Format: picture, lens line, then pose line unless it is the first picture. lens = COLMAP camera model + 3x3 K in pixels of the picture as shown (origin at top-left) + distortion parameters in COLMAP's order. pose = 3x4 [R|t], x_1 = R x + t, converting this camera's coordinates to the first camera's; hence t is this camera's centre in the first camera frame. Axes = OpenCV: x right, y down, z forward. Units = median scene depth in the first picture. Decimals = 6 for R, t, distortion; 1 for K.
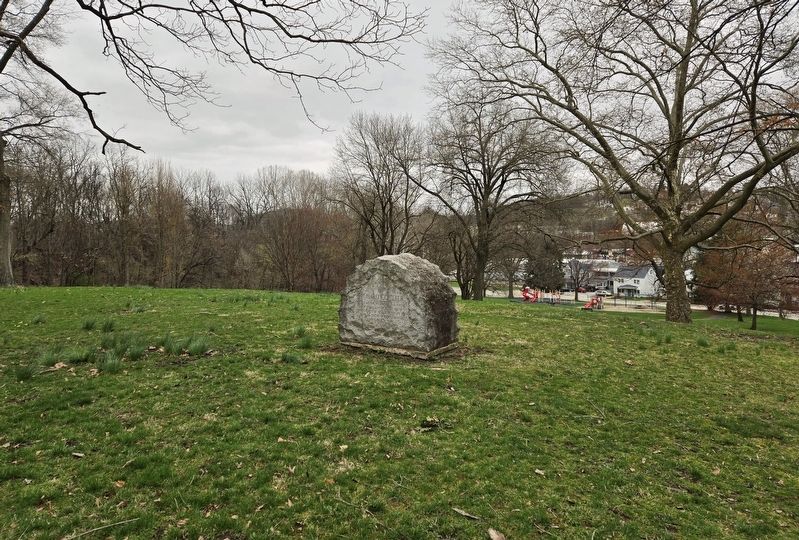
lens RADIAL K [[545.2, 0, 399.3], [0, 545.2, 268.4], [0, 0, 1]] dist [0.000235, -0.000006]
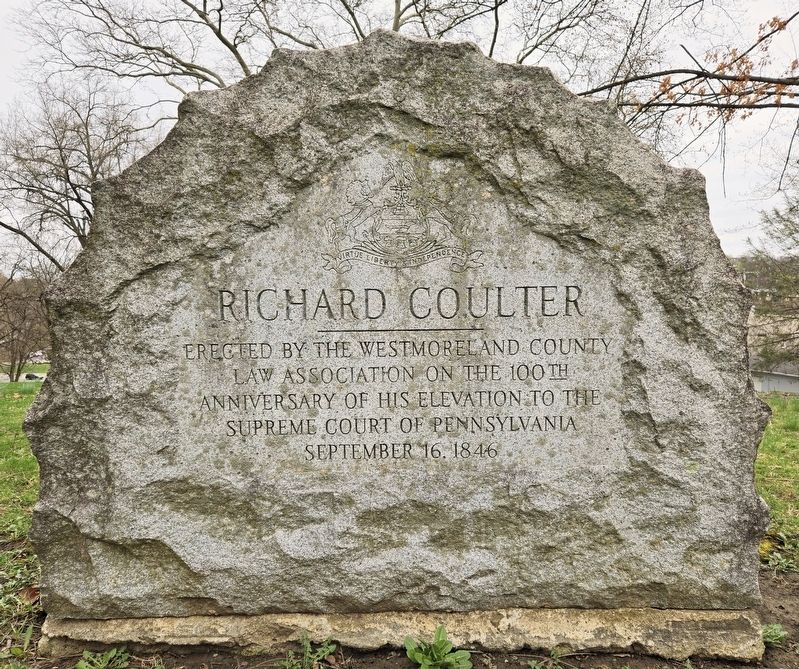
lens RADIAL K [[605.3, 0, 403.0], [0, 605.3, 364.1], [0, 0, 1]] dist [0.042492, -0.001432]
pose [[0.802771, -0.058002, 0.593460, -0.134766], [0.034301, 0.998102, 0.051151, 0.060492], [-0.595300, -0.020707, 0.803236, 0.854202]]
